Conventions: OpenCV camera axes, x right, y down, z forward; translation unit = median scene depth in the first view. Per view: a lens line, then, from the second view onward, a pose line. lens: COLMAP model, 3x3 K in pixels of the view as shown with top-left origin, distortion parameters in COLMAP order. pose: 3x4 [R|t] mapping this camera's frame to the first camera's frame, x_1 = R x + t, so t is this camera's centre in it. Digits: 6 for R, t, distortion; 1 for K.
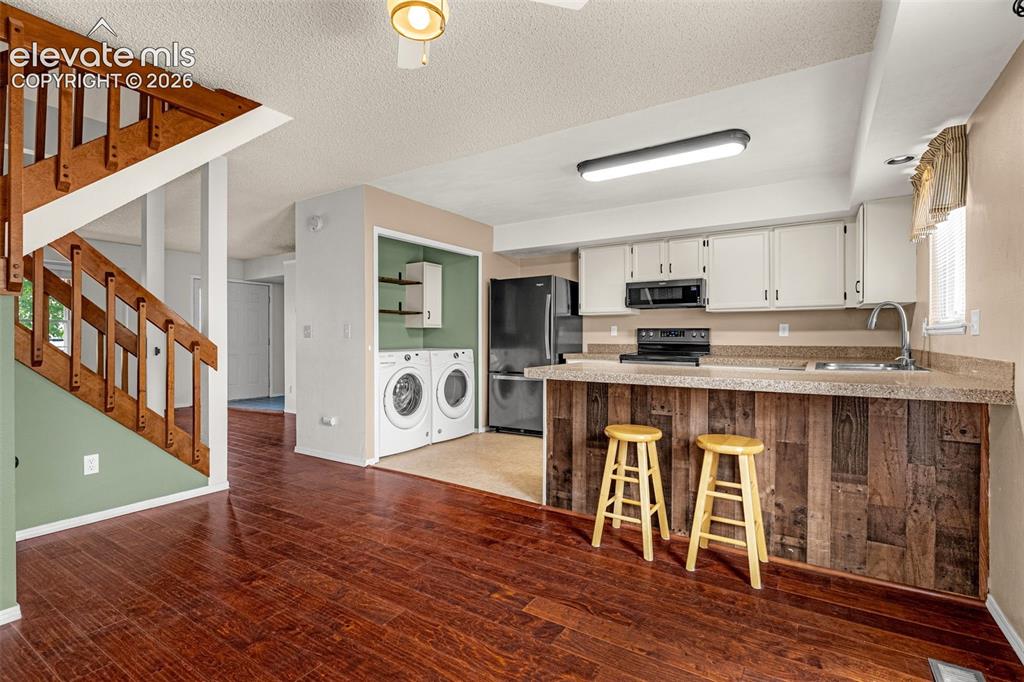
lens RADIAL K [[490.9, 0, 486.9], [0, 490.9, 340.5], [0, 0, 1]] dist [-0.005774, 0.001667]
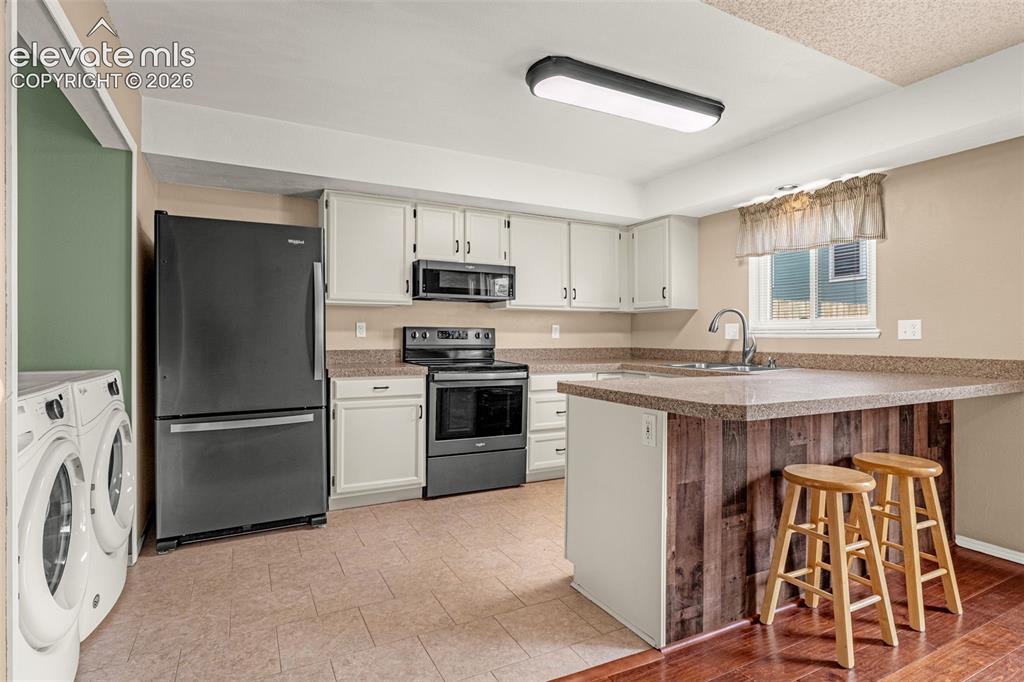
lens RADIAL K [[532.2, 0, 513.0], [0, 532.2, 333.8], [0, 0, 1]] dist [-0.003749, 0.001761]
pose [[0.450860, 0.004911, 0.892581, -0.501352], [0.004566, 0.999959, -0.007808, -0.014030], [-0.892583, 0.007596, 0.450819, 0.887209]]
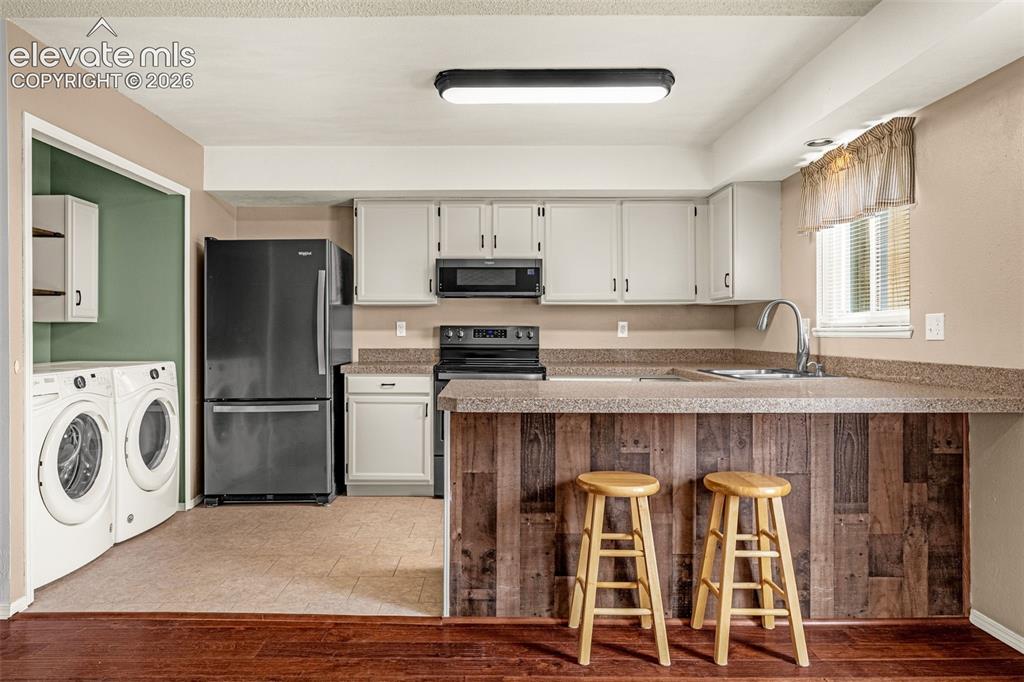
lens RADIAL K [[723.1, 0, 482.3], [0, 723.1, 328.3], [0, 0, 1]] dist [0.001740, -0.006536]
pose [[0.826399, 0.001977, 0.563081, -0.360451], [0.005407, 0.999920, -0.011447, -0.015565], [-0.563059, 0.012504, 0.826322, 0.224266]]
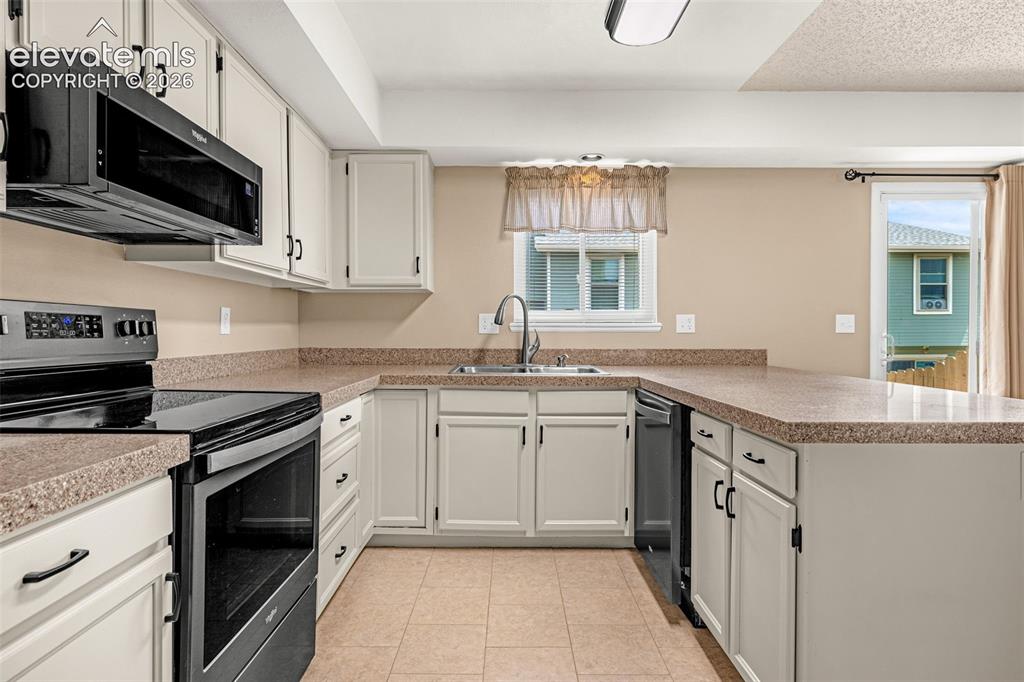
lens RADIAL K [[558.1, 0, 501.6], [0, 558.1, 334.7], [0, 0, 1]] dist [0.008442, 0.000923]
pose [[-0.590912, -0.008238, 0.806694, 0.023572], [0.004124, 0.999904, 0.013232, -0.019942], [-0.806726, 0.011146, -0.590821, 1.599048]]
